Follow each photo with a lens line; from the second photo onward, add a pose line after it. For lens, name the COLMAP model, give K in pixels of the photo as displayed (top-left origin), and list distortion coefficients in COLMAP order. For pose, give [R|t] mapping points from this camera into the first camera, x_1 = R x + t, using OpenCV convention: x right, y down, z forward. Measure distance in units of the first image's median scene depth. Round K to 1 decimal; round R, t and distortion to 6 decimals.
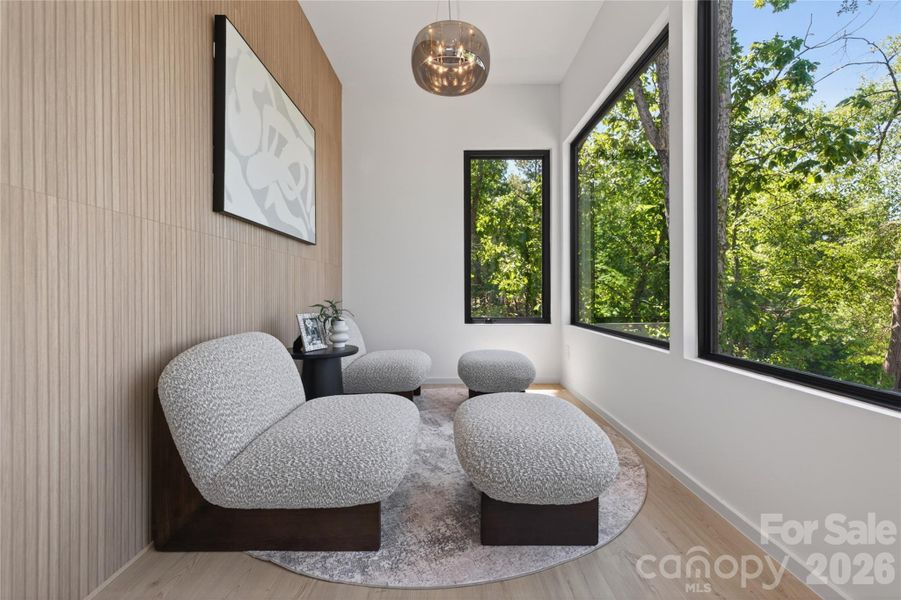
lens RADIAL K [[376.1, 0, 456.3], [0, 376.1, 301.9], [0, 0, 1]] dist [0.000199, -0.000256]
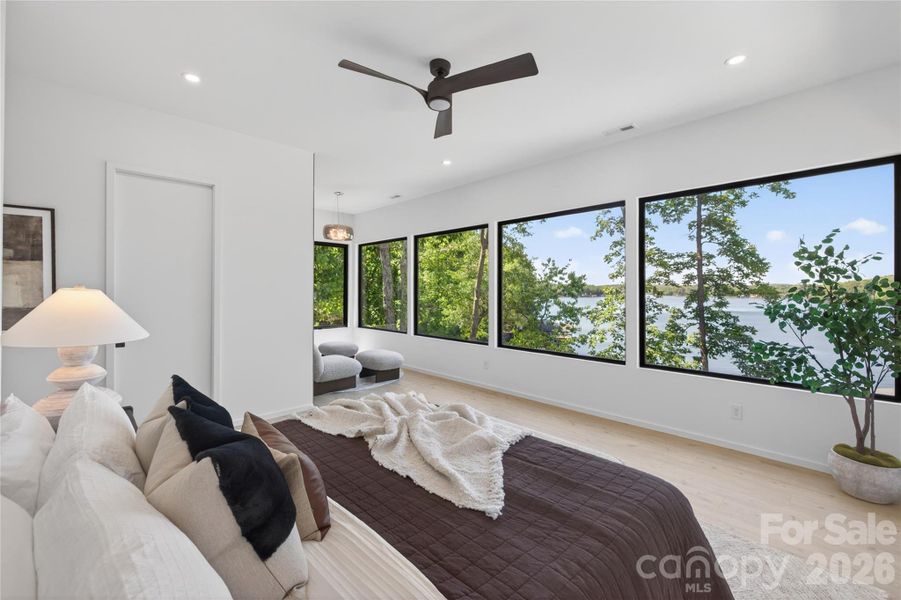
lens RADIAL K [[376.1, 0, 456.3], [0, 376.1, 301.9], [0, 0, 1]] dist [0.000199, -0.000256]
pose [[0.712782, -0.000020, 0.701386, -0.860701], [-0.000315, 1.000000, 0.000349, -0.094535], [-0.701386, -0.000470, 0.712782, -1.004446]]
